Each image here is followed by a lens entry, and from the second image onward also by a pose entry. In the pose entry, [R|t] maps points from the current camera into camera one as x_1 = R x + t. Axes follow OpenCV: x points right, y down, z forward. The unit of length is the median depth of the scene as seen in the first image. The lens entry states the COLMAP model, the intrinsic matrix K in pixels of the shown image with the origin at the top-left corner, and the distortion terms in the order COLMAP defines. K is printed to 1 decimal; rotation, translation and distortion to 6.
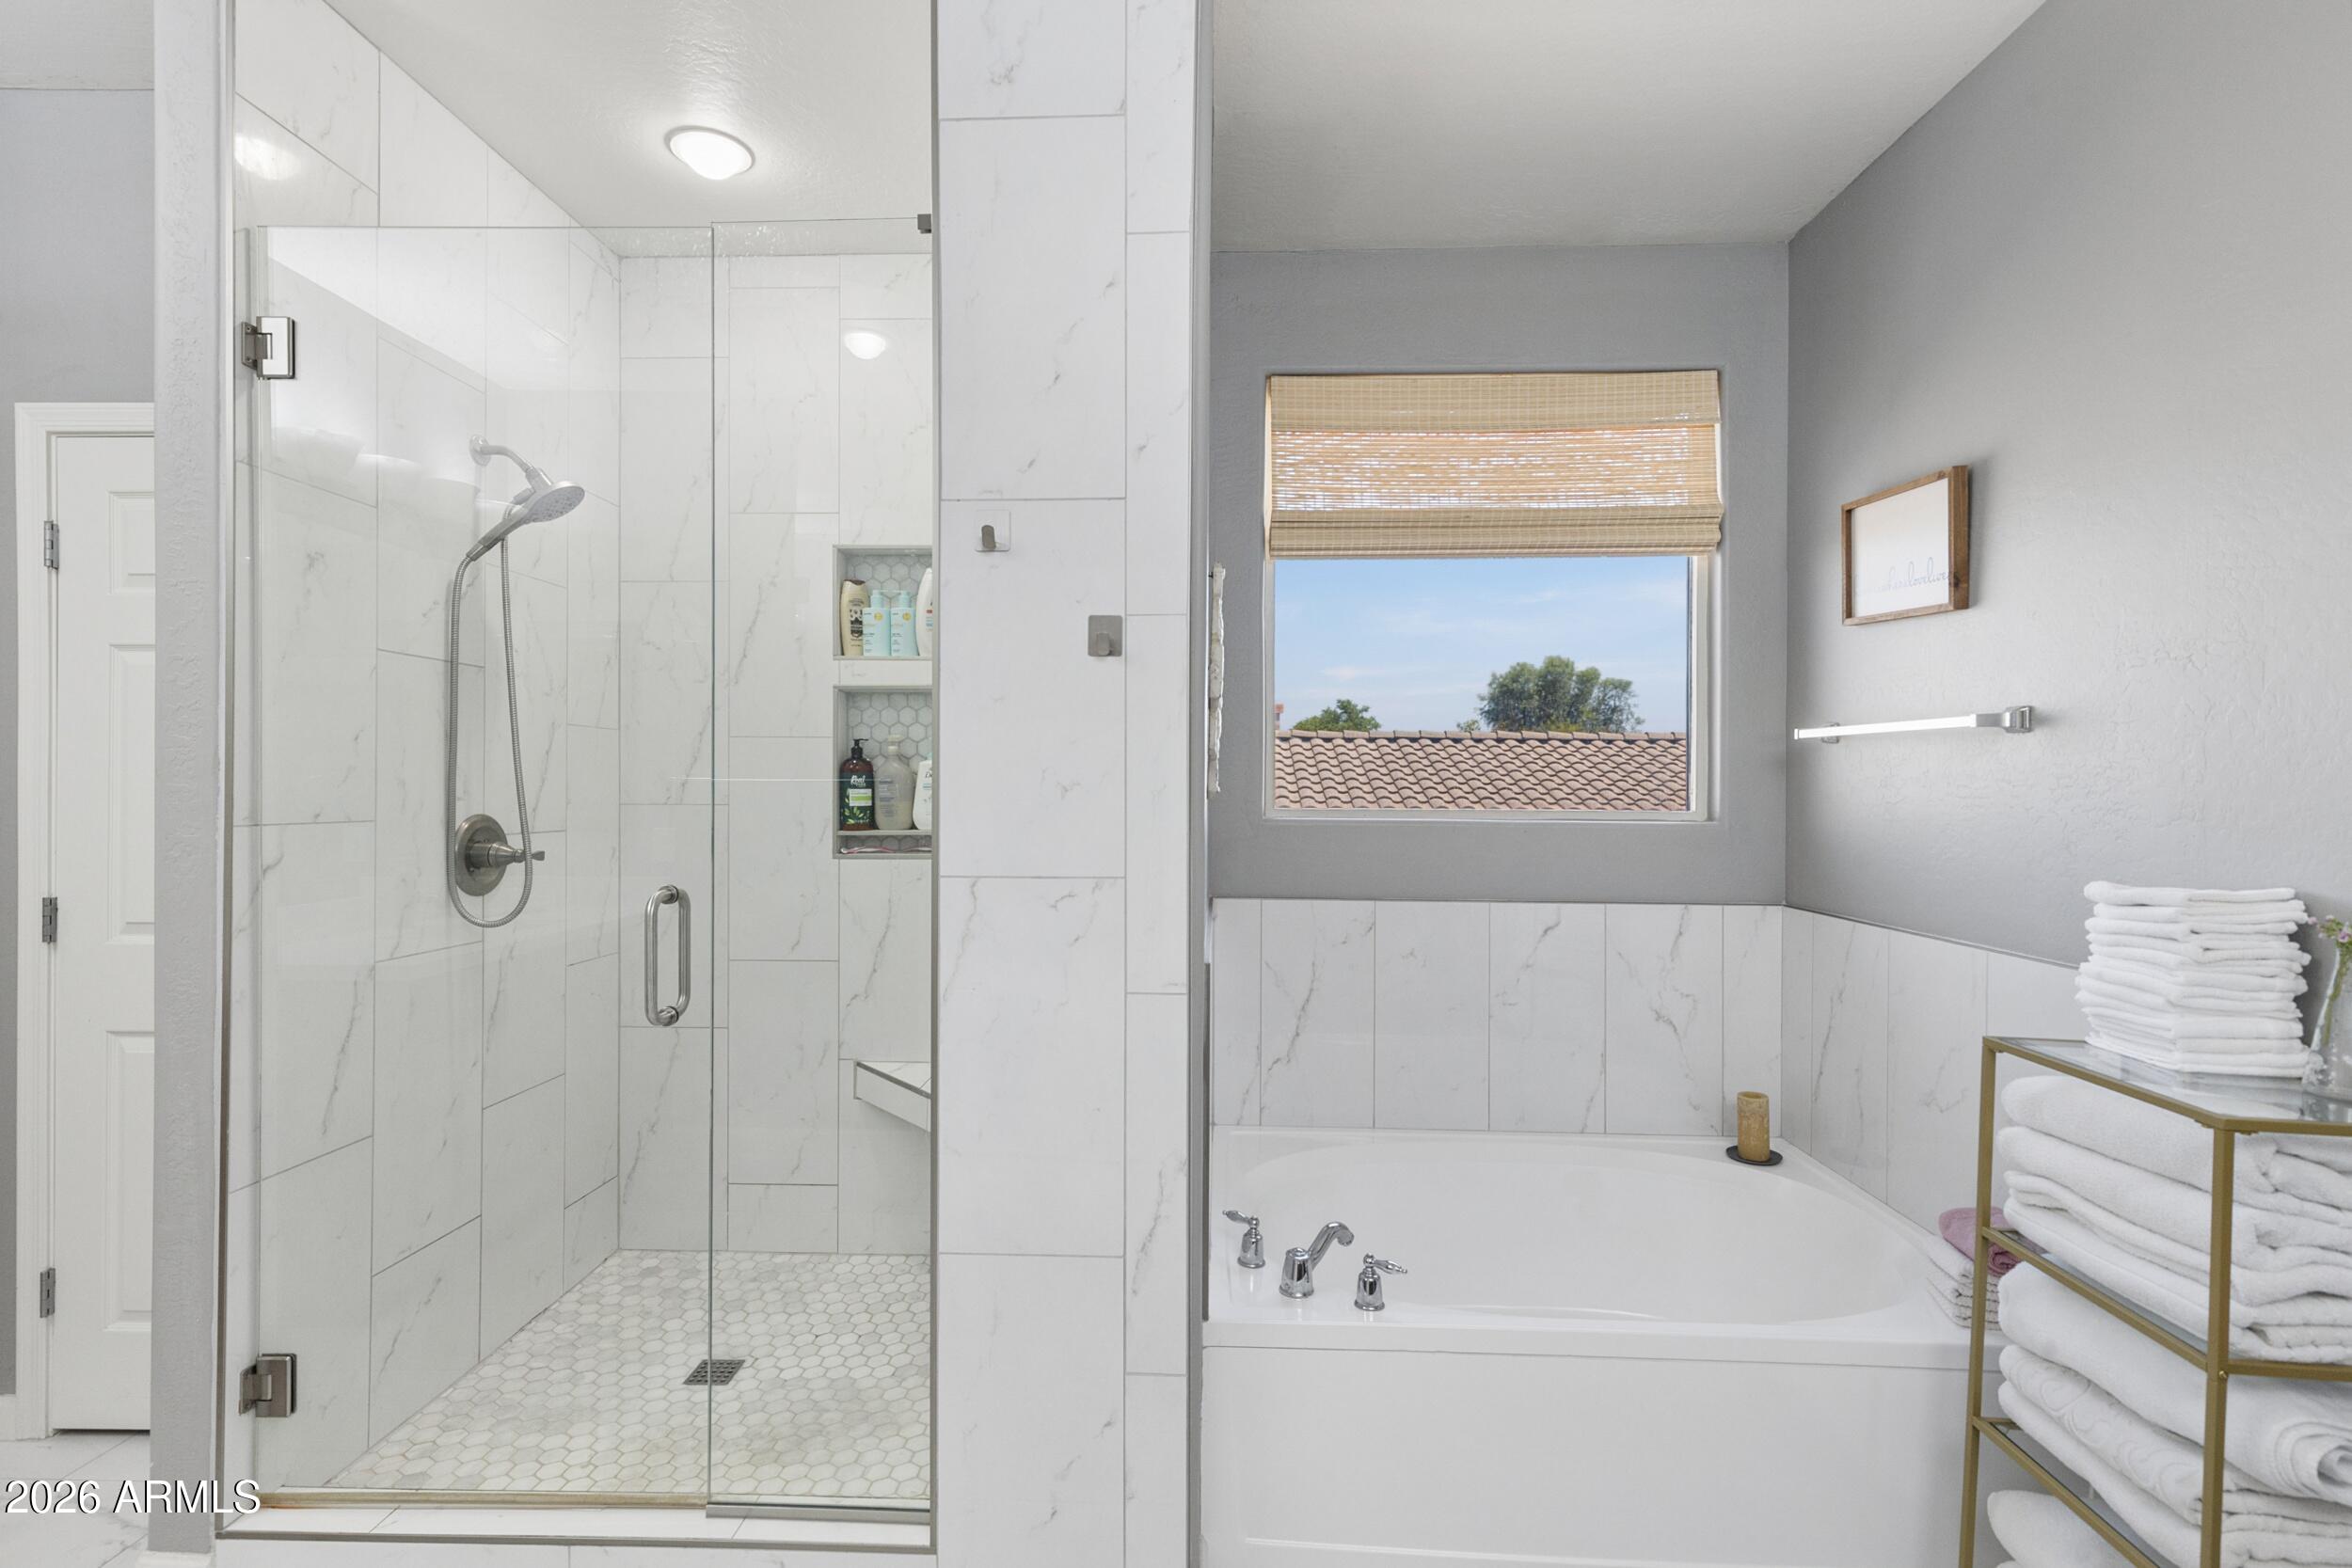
lens RADIAL K [[1071.3, 0, 1176.0], [0, 1071.3, 784.0], [0, 0, 1]] dist [0.002855, -0.000154]
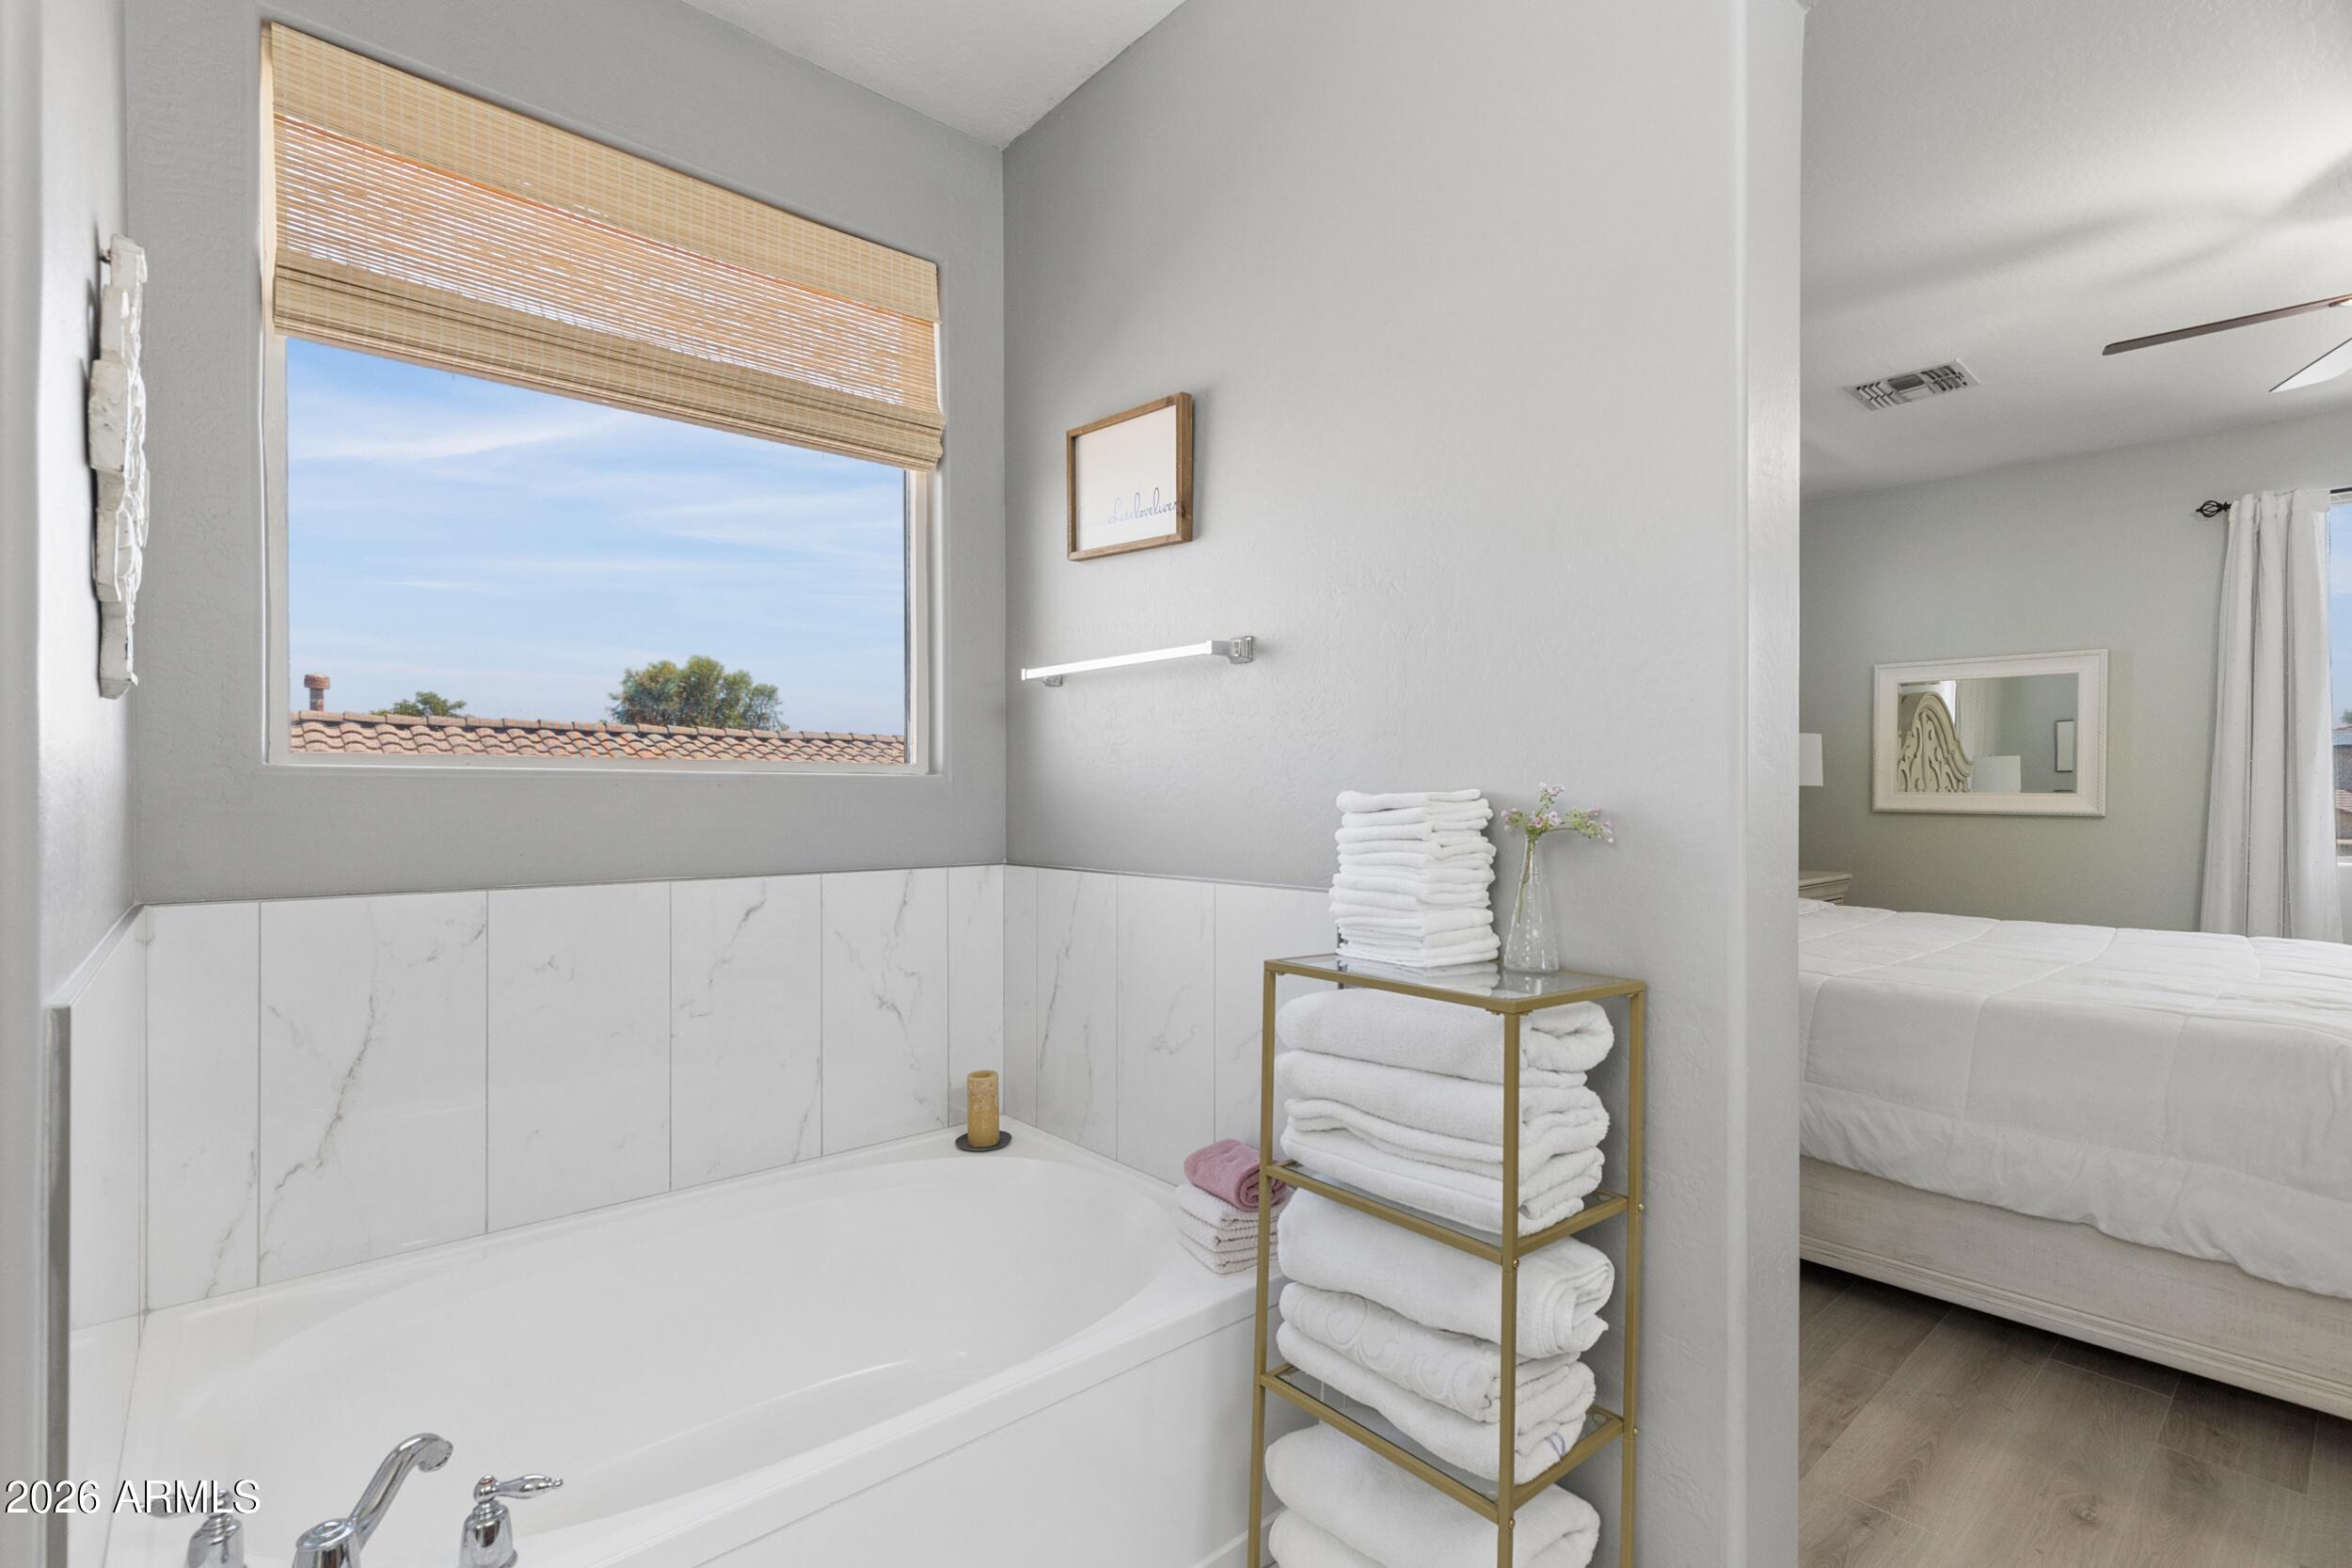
lens RADIAL K [[1073.3, 0, 1188.1], [0, 1073.3, 792.8], [0, 0, 1]] dist [0.009542, -0.000236]
pose [[0.718609, -0.005205, 0.695395, 0.044917], [0.006595, 0.999978, 0.000669, 0.068076], [-0.695383, 0.004105, 0.718628, 0.289565]]
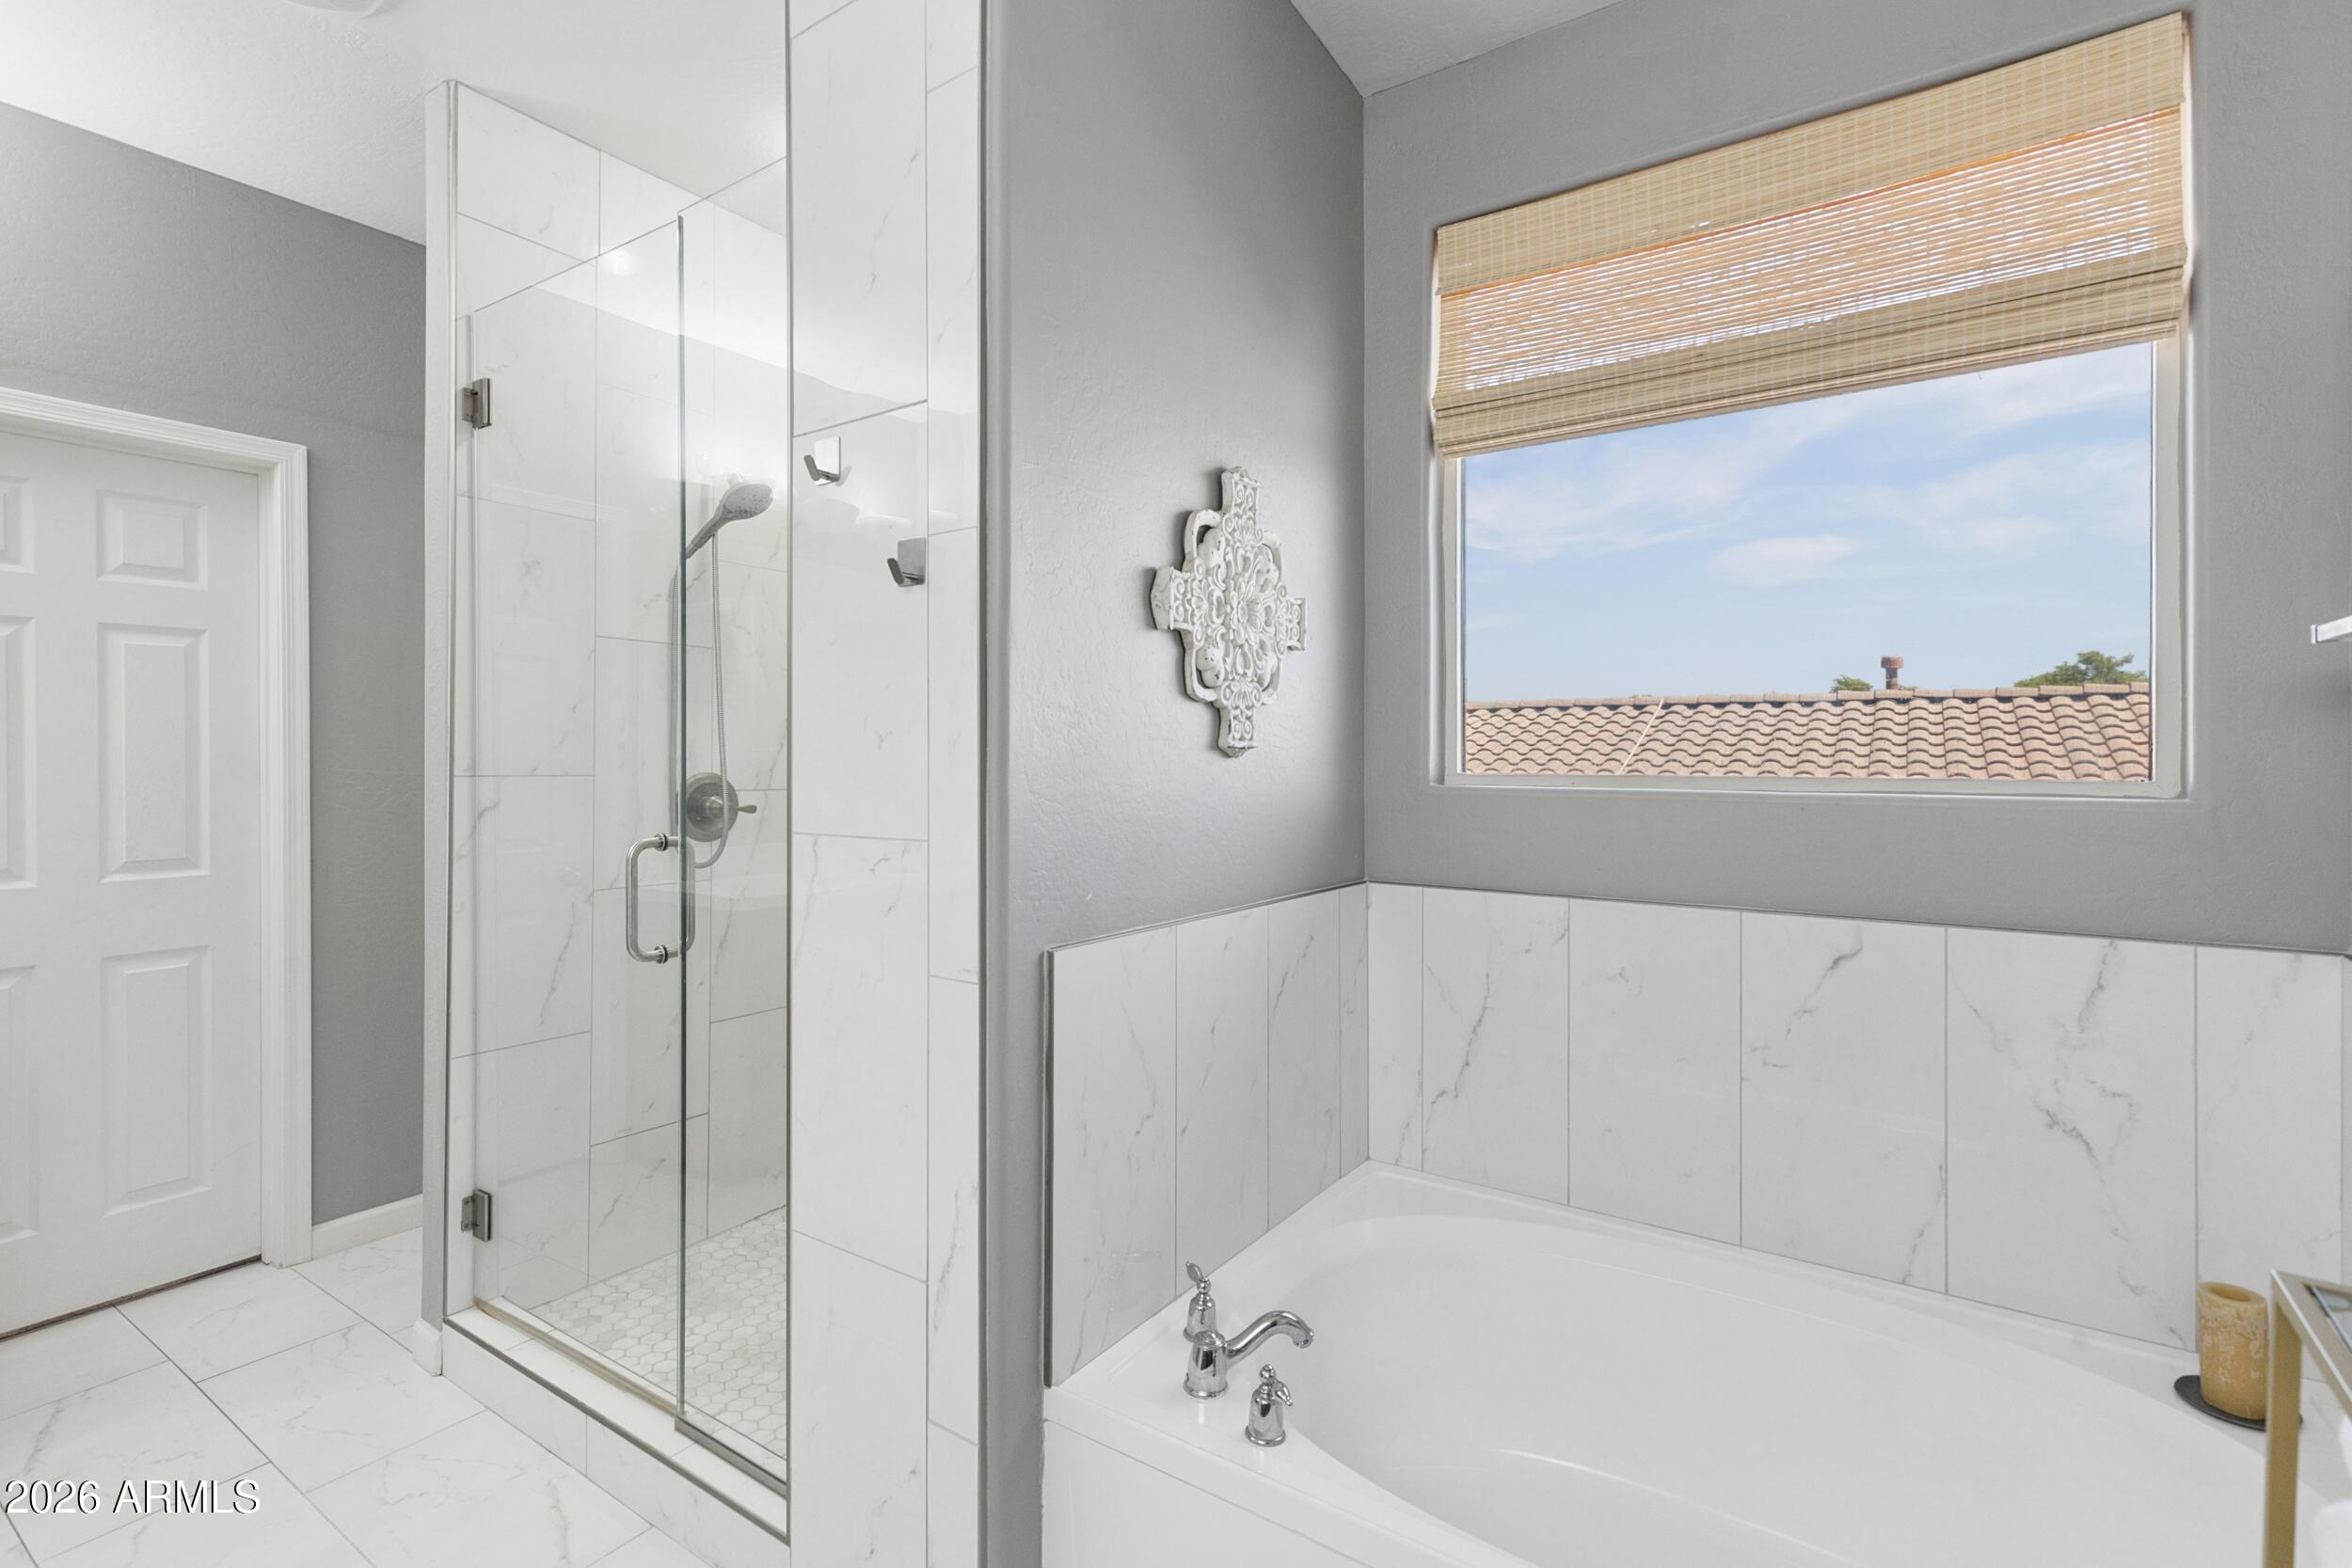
lens RADIAL K [[1074.6, 0, 1179.7], [0, 1074.6, 757.3], [0, 0, 1]] dist [0.002860, 0.000763]
pose [[0.848831, -0.003902, -0.528650, 0.466314], [0.001505, 0.999987, -0.004966, 0.020123], [0.528662, 0.003419, 0.848825, 0.301152]]
